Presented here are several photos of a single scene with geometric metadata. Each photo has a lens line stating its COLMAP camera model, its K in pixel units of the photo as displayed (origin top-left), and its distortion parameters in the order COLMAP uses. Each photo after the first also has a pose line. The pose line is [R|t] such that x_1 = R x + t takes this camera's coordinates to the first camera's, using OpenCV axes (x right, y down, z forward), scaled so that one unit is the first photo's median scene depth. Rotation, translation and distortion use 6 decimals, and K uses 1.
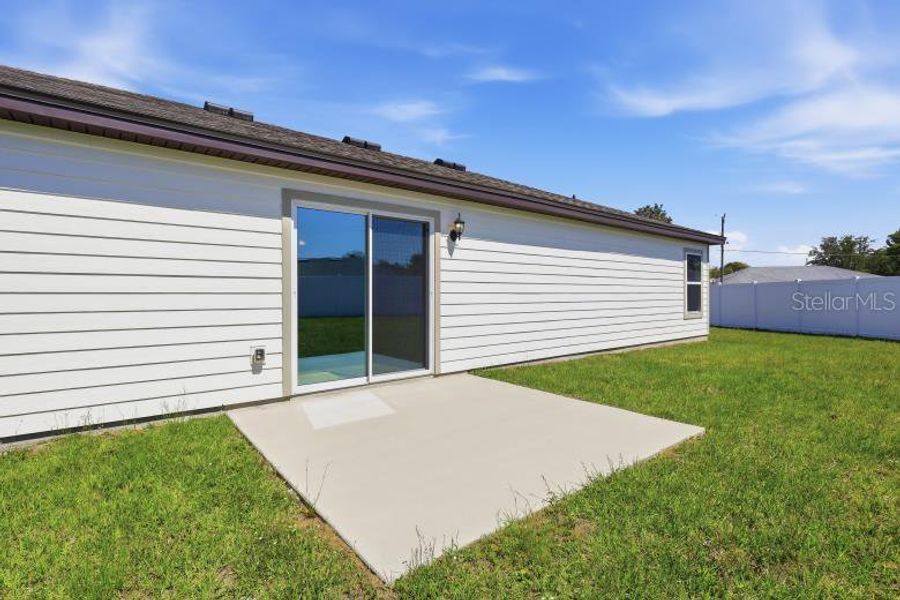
lens RADIAL K [[420.0, 0, 446.7], [0, 420.0, 296.4], [0, 0, 1]] dist [-0.001221, -0.000162]
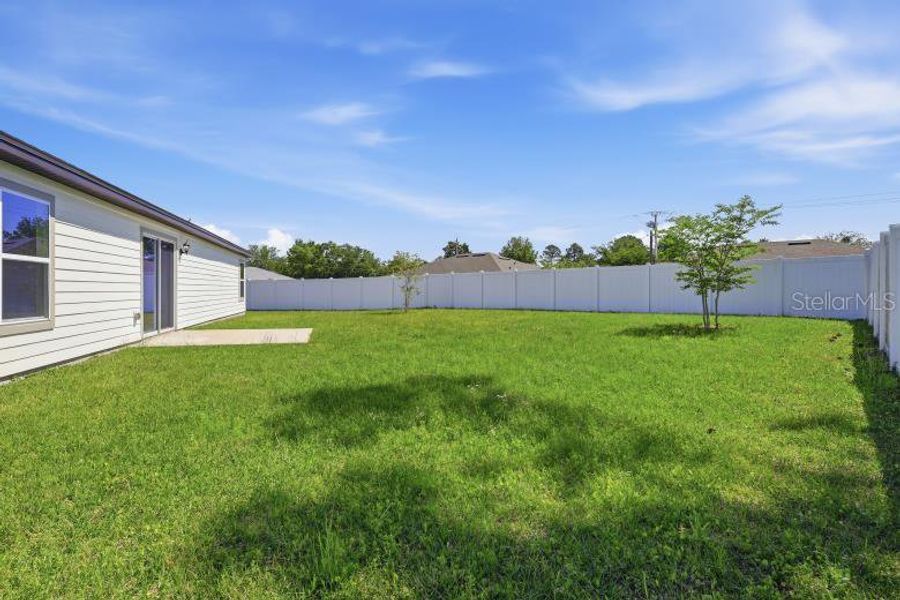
lens RADIAL K [[420.0, 0, 446.7], [0, 420.0, 296.4], [0, 0, 1]] dist [-0.001221, -0.000162]
pose [[0.373347, -0.016916, 0.927537, -1.242212], [0.005793, 0.999857, 0.015904, 0.022758], [-0.927673, -0.000564, 0.373392, -0.723218]]
